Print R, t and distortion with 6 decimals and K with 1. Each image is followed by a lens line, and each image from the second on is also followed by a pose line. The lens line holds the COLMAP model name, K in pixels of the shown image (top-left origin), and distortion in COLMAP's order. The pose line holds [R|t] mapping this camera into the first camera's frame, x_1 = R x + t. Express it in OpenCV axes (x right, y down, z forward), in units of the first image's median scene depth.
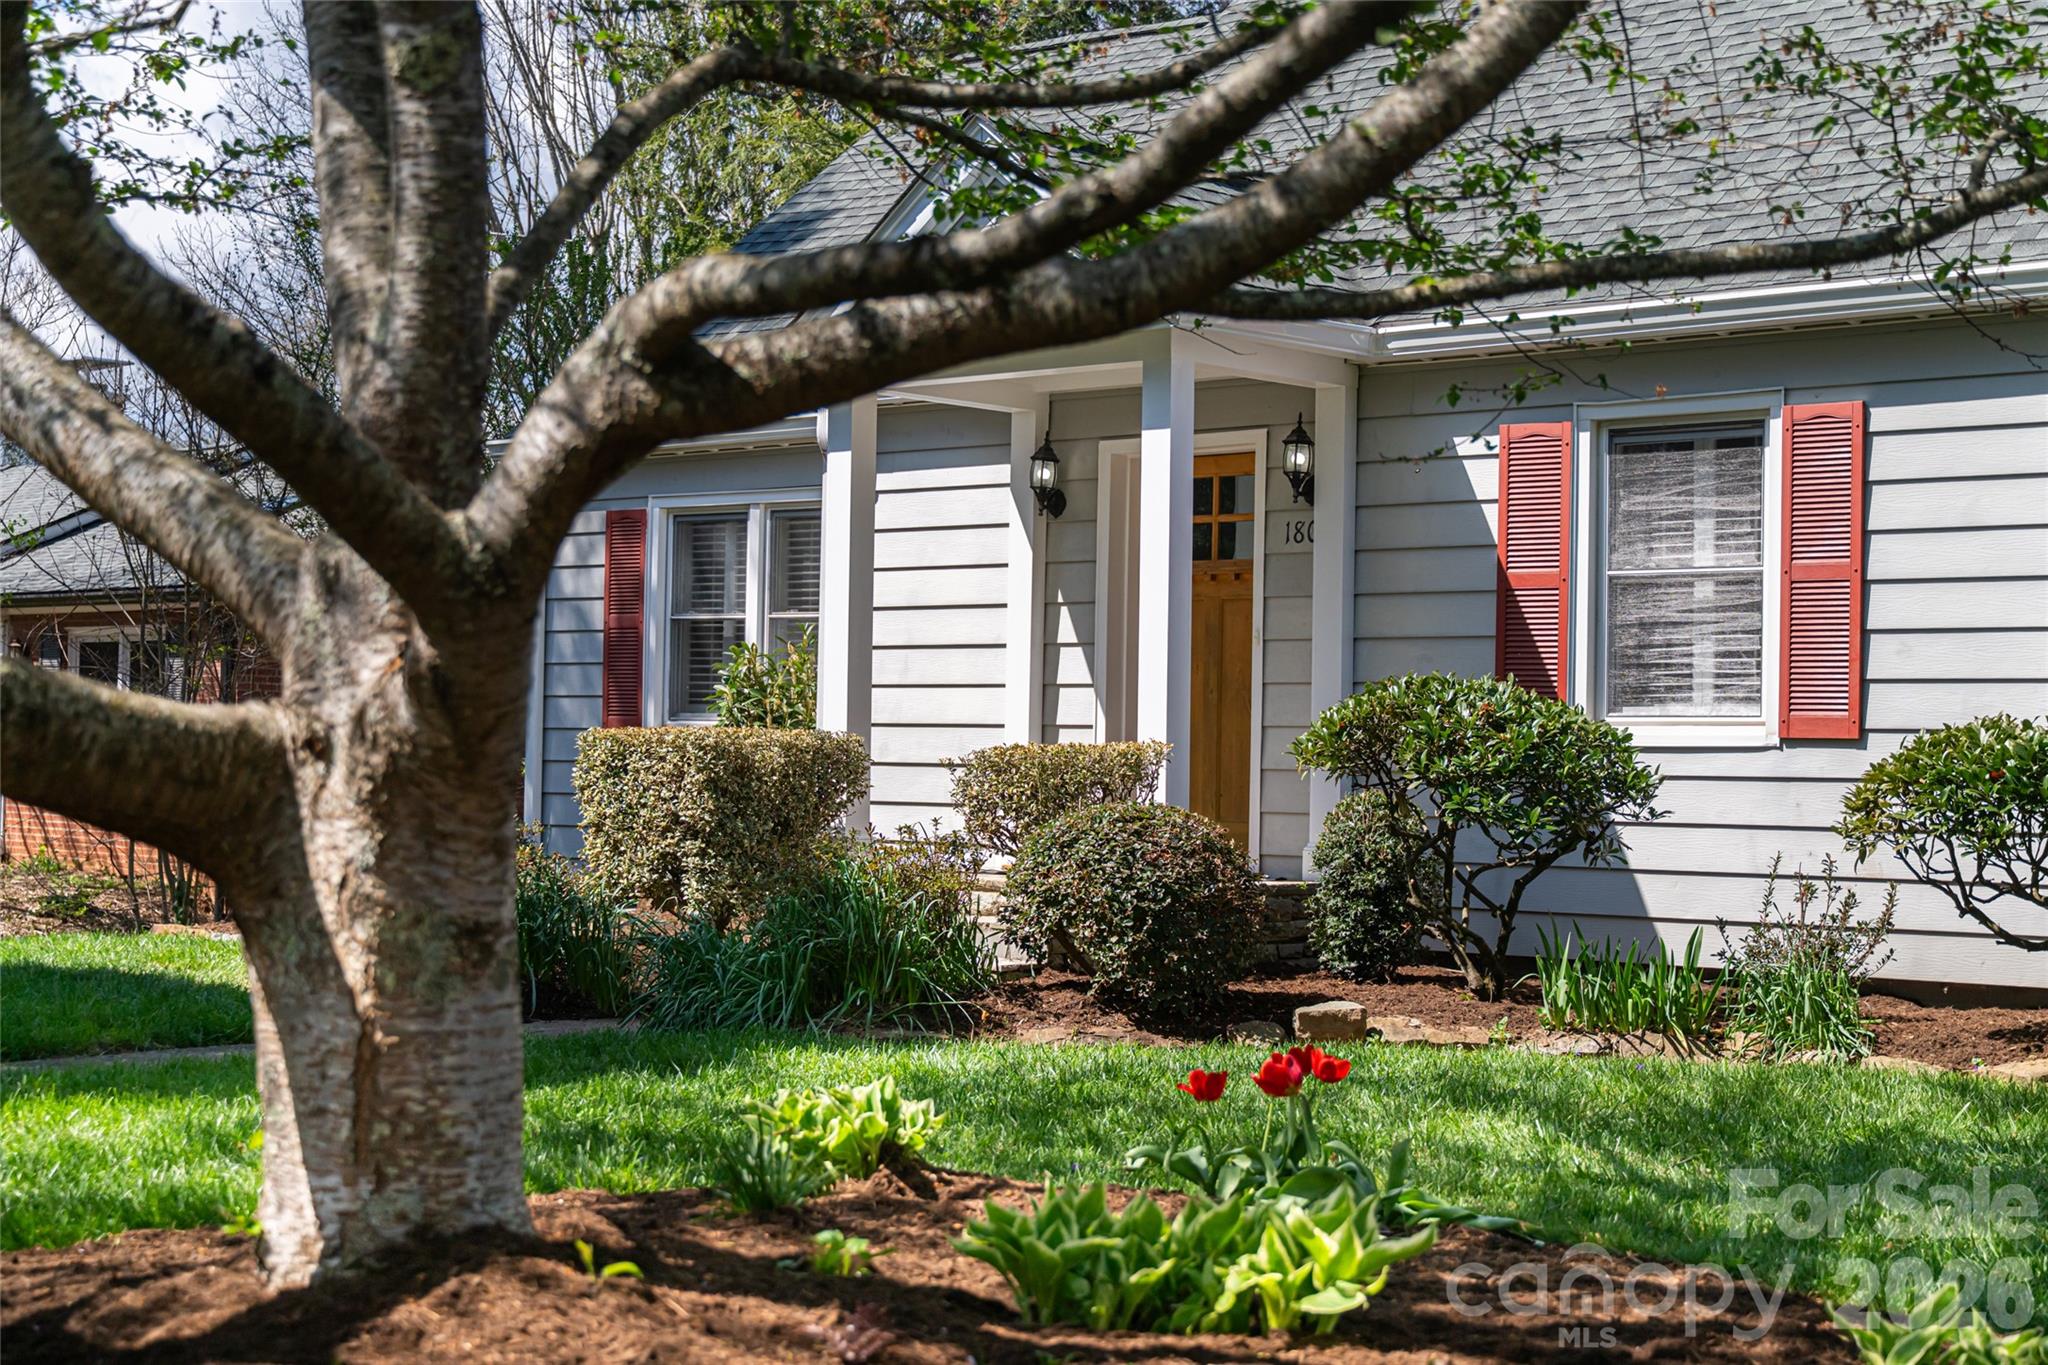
lens RADIAL K [[3273.1, 0, 1024.0], [0, 3273.1, 682.5], [0, 0, 1]] dist [-0.020571, -0.024695]
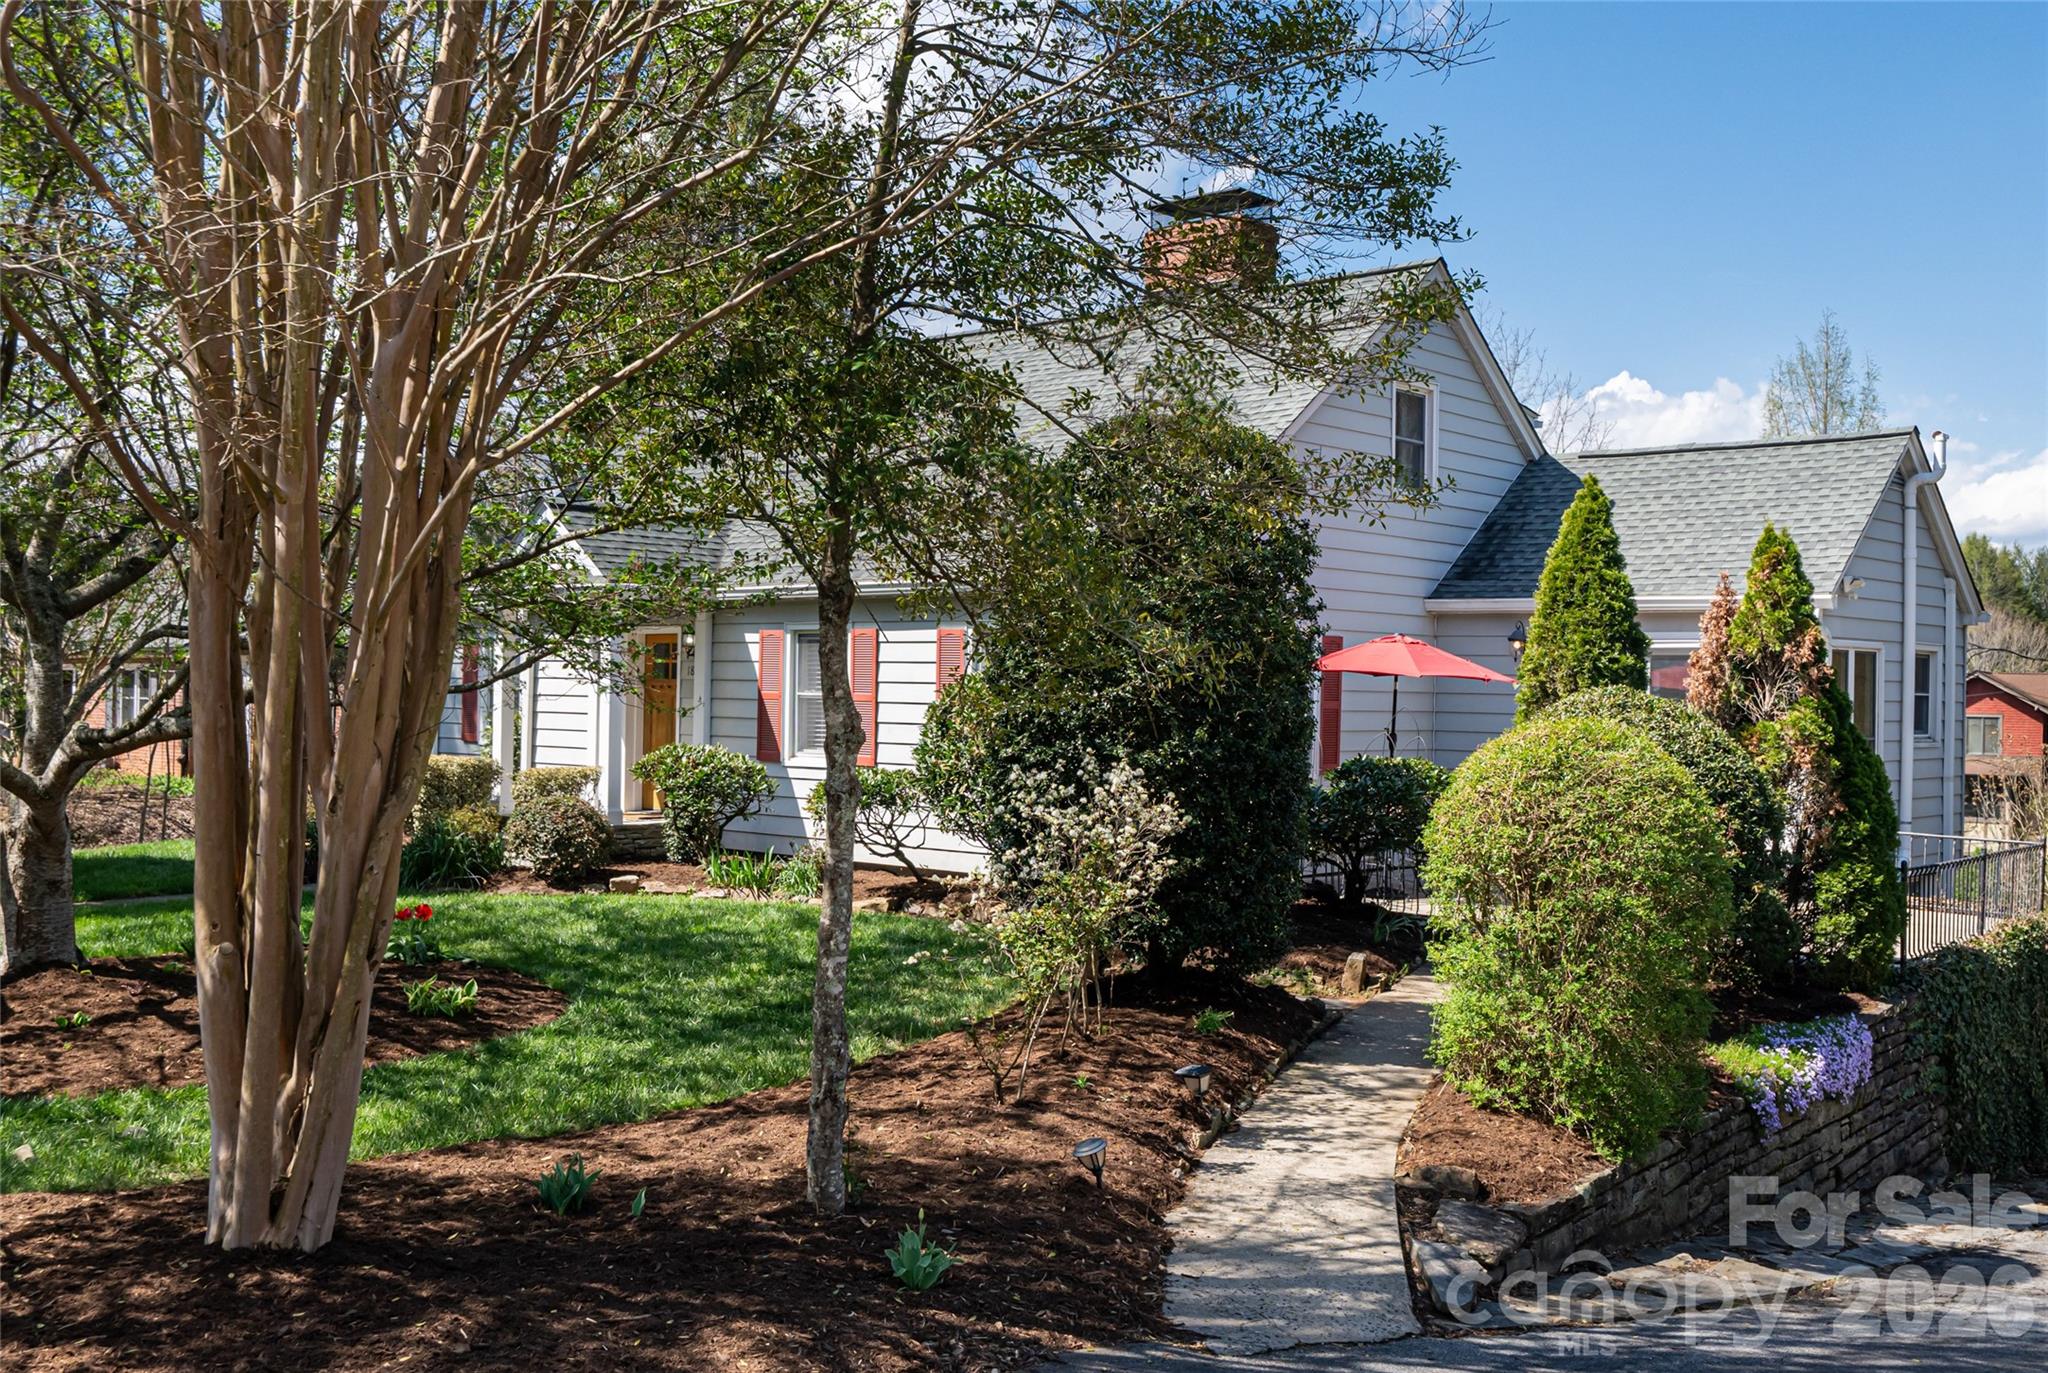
lens RADIAL K [[1985.3, 0, 1024.0], [0, 1985.3, 686.5], [0, 0, 1]] dist [-0.000425, -0.002312]
pose [[0.999873, -0.000381, 0.015946, 0.378183], [0.000028, 0.999755, 0.022129, -0.083247], [-0.015951, -0.022126, 0.999628, -0.540869]]
